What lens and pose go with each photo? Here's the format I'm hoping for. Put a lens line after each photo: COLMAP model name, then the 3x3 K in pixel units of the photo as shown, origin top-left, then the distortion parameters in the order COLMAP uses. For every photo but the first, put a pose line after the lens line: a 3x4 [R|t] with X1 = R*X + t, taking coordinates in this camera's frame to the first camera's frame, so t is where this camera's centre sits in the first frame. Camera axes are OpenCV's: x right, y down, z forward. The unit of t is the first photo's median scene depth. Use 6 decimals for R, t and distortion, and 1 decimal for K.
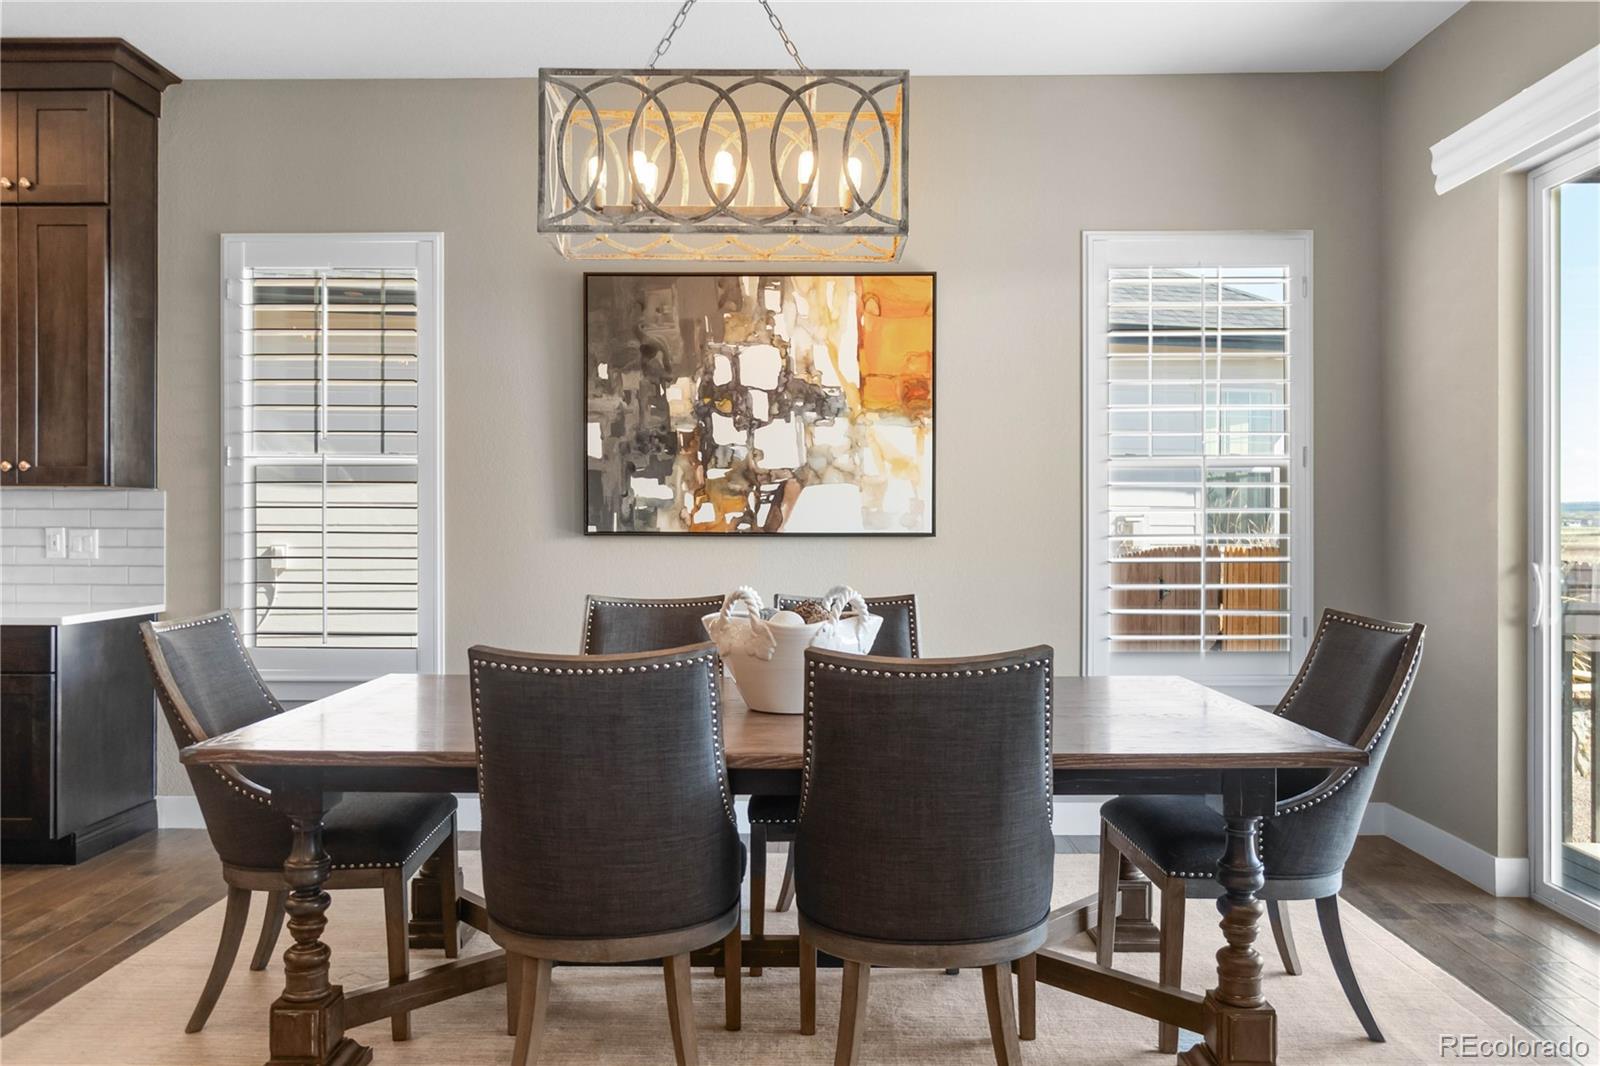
lens RADIAL K [[1186.3, 0, 809.4], [0, 1186.3, 526.1], [0, 0, 1]] dist [-0.005783, 0.007849]
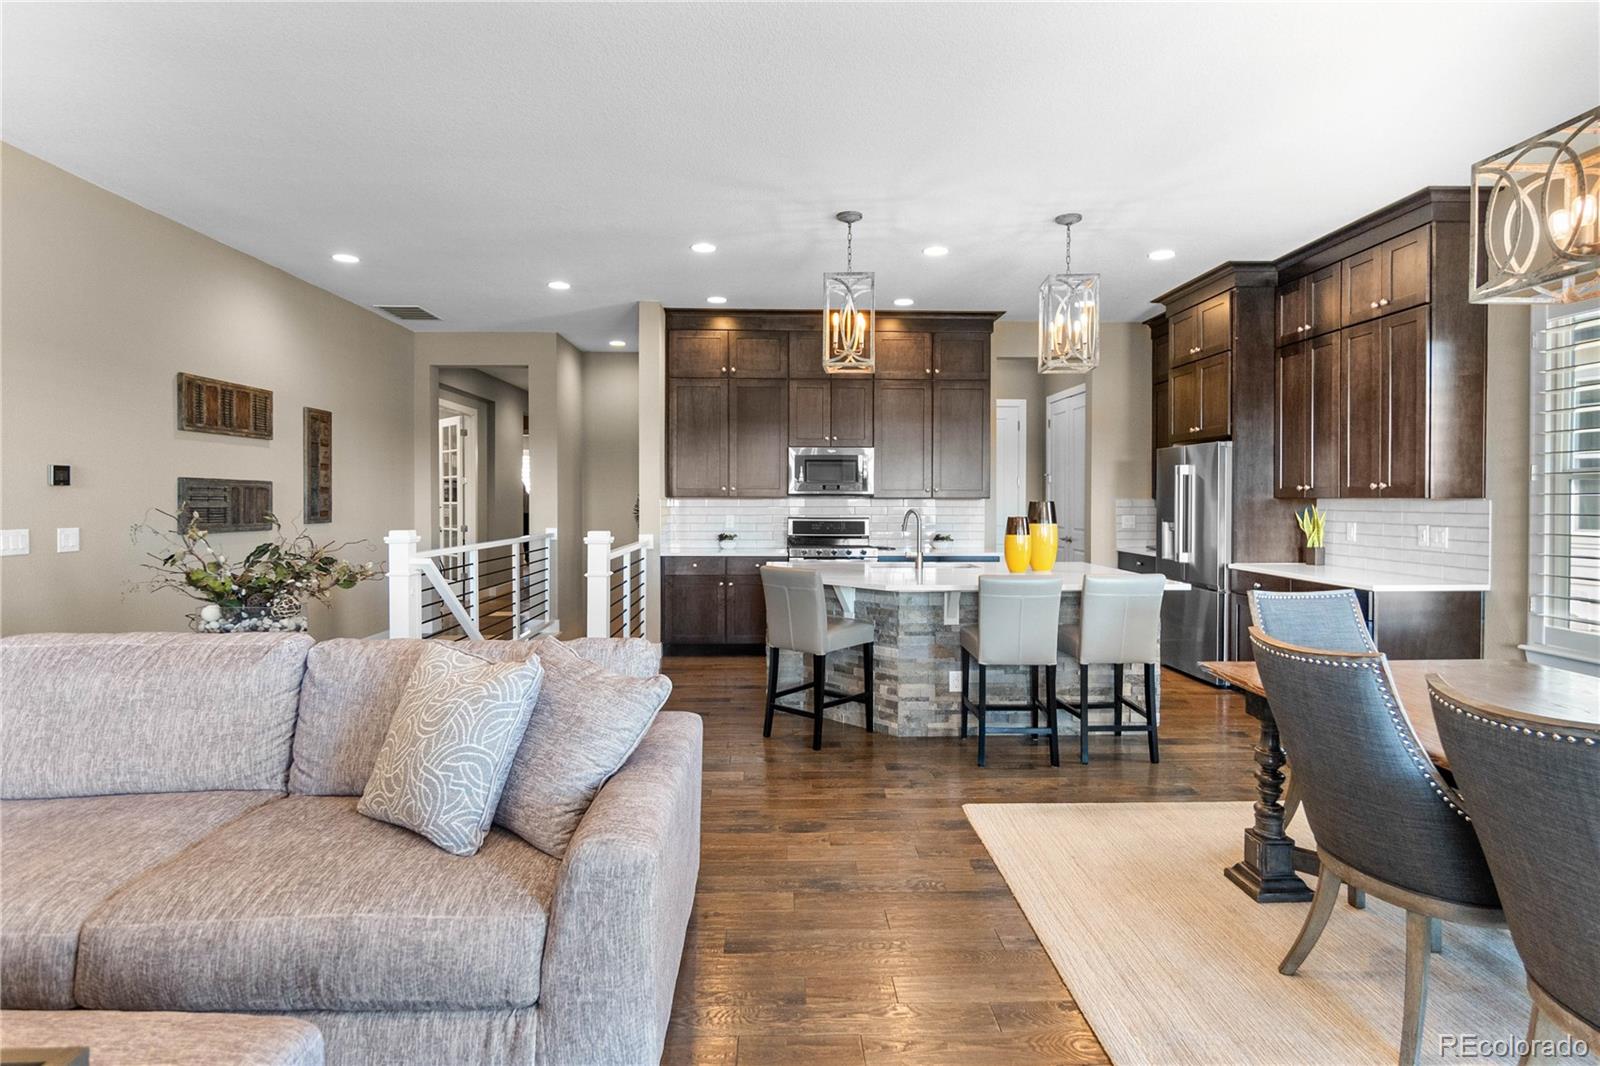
lens RADIAL K [[825.1, 0, 783.4], [0, 825.1, 514.9], [0, 0, 1]] dist [-0.007679, 0.004133]
pose [[0.034860, 0.017221, -0.999244, 0.365378], [0.000193, 0.999851, 0.017238, -0.030037], [0.999392, -0.000794, 0.034851, 0.173199]]
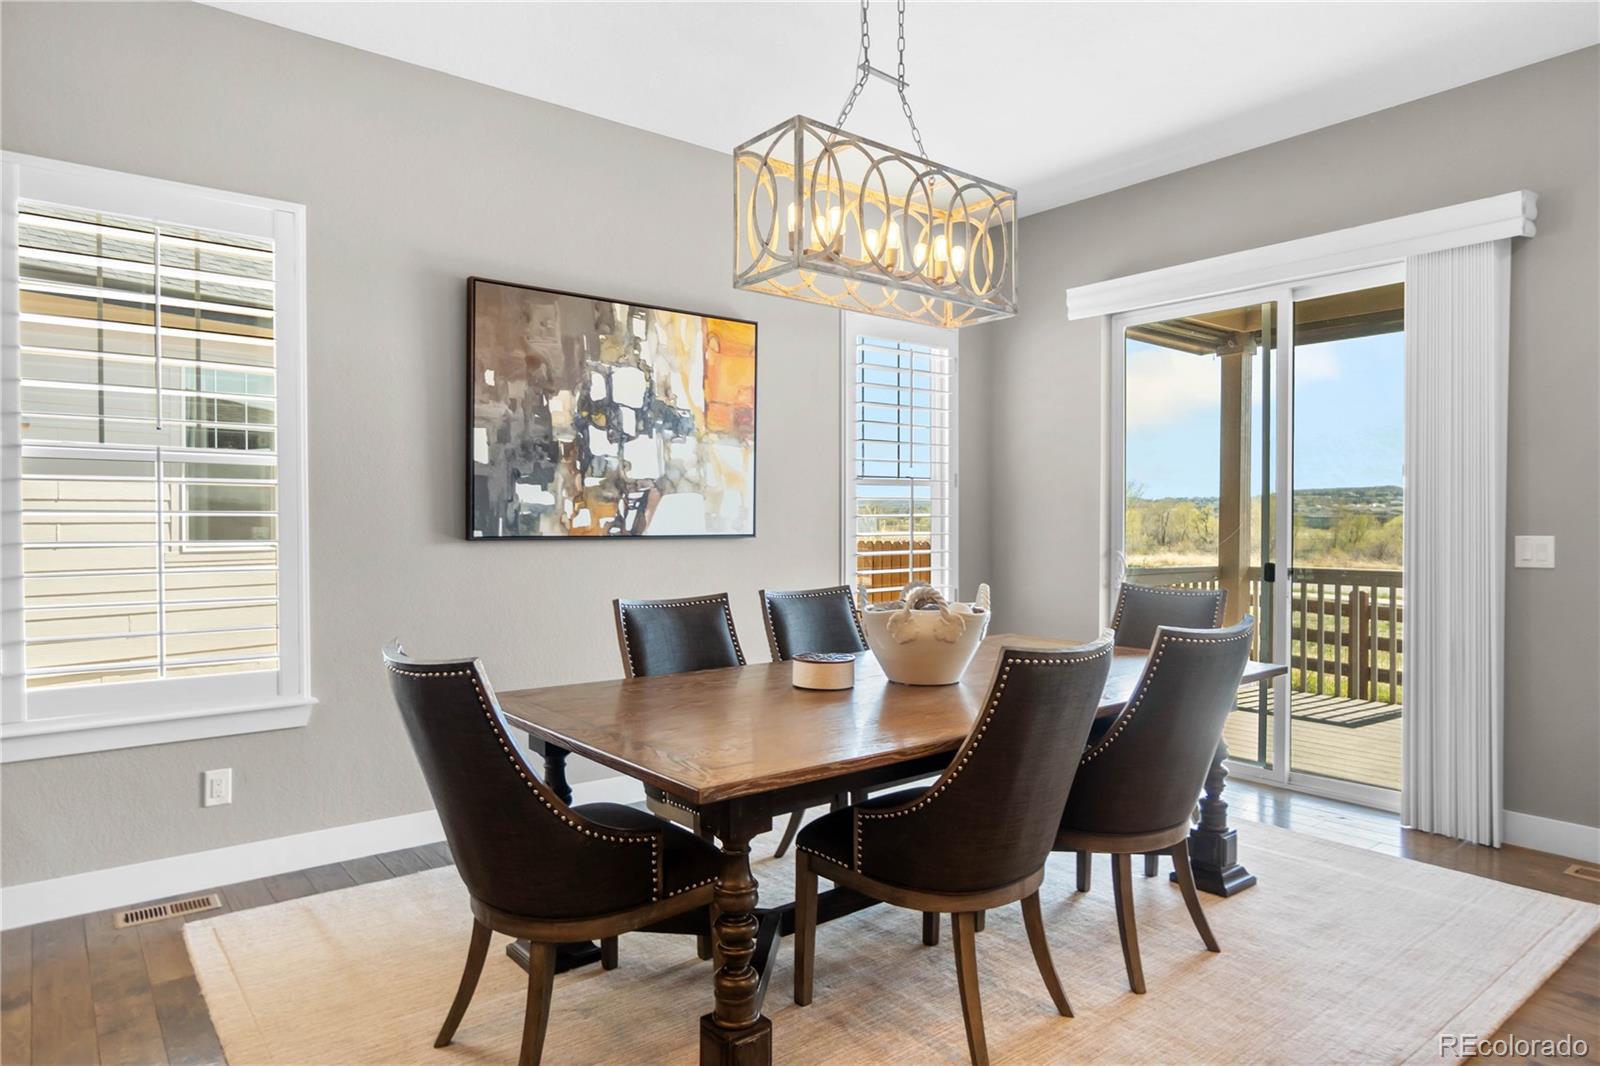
lens RADIAL K [[973.0, 0, 794.7], [0, 973.0, 525.0], [0, 0, 1]] dist [-0.002728, 0.000799]
pose [[0.775285, -0.004504, 0.631596, -0.497686], [-0.000052, 0.999974, 0.007195, -0.011270], [-0.631612, -0.005611, 0.775264, 0.193712]]
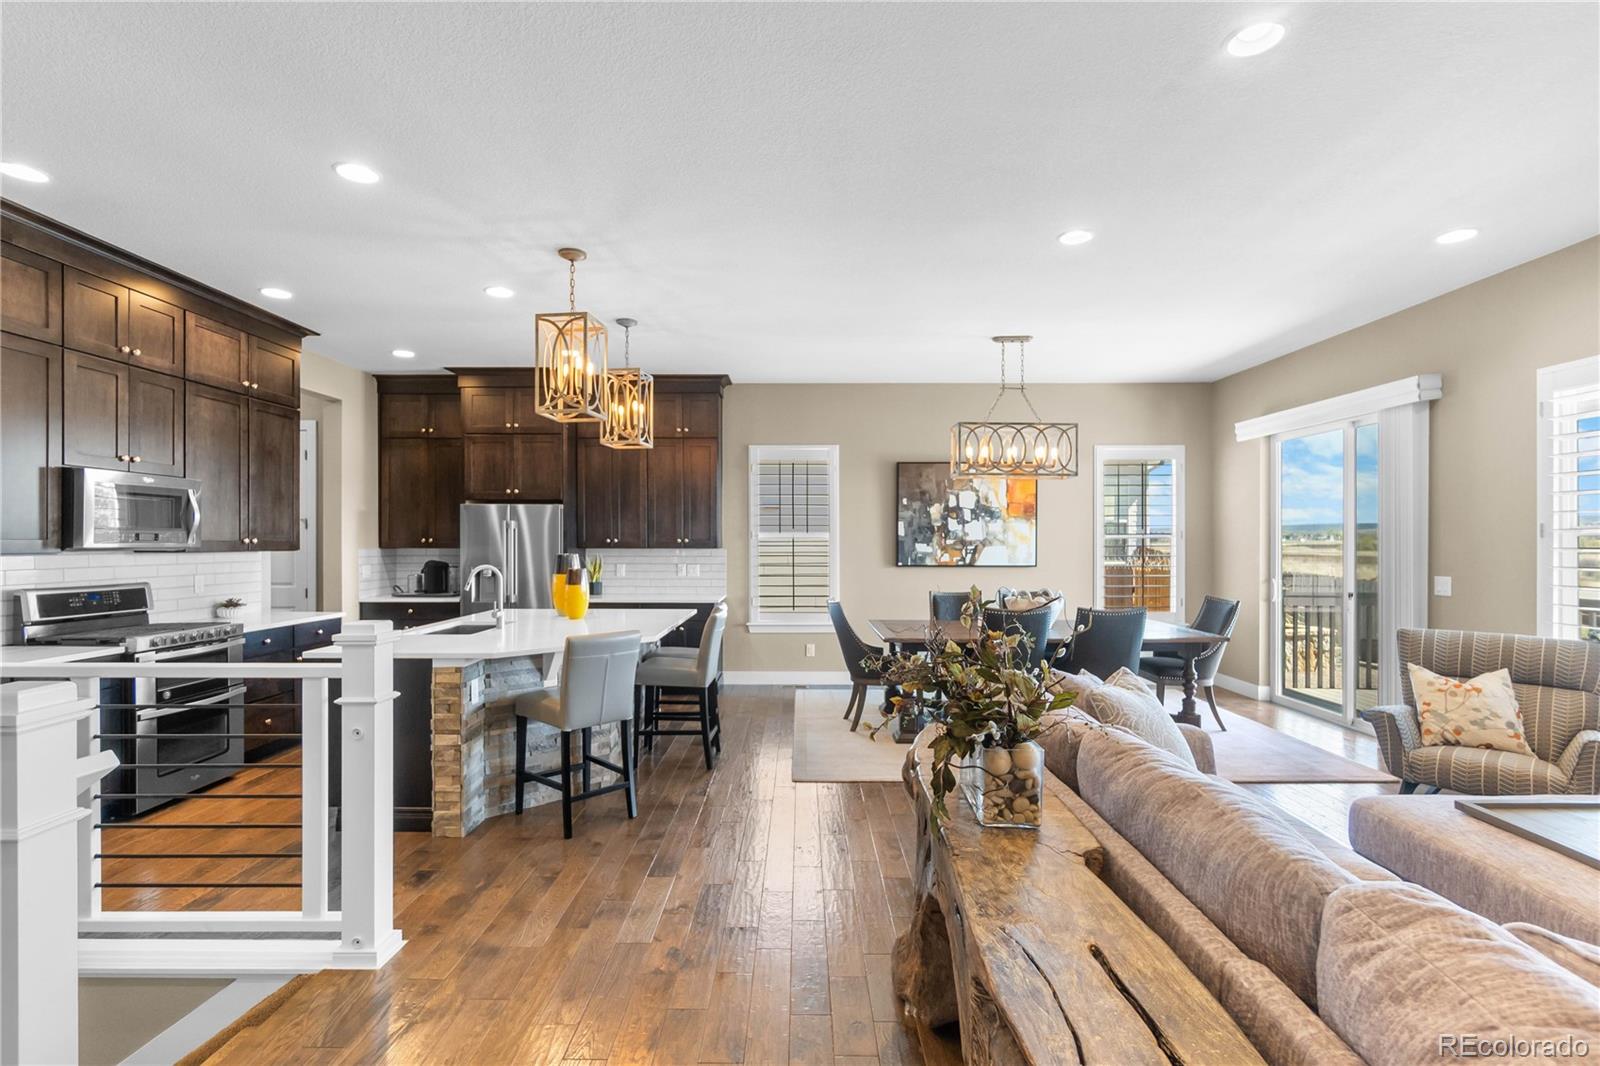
lens RADIAL K [[765.4, 0, 807.6], [0, 765.4, 543.1], [0, 0, 1]] dist [0.002123, -0.000746]
pose [[0.999742, -0.002362, 0.022605, -0.418256], [0.002260, 0.999987, 0.004570, -0.050102], [-0.022615, -0.004518, 0.999734, -0.620681]]
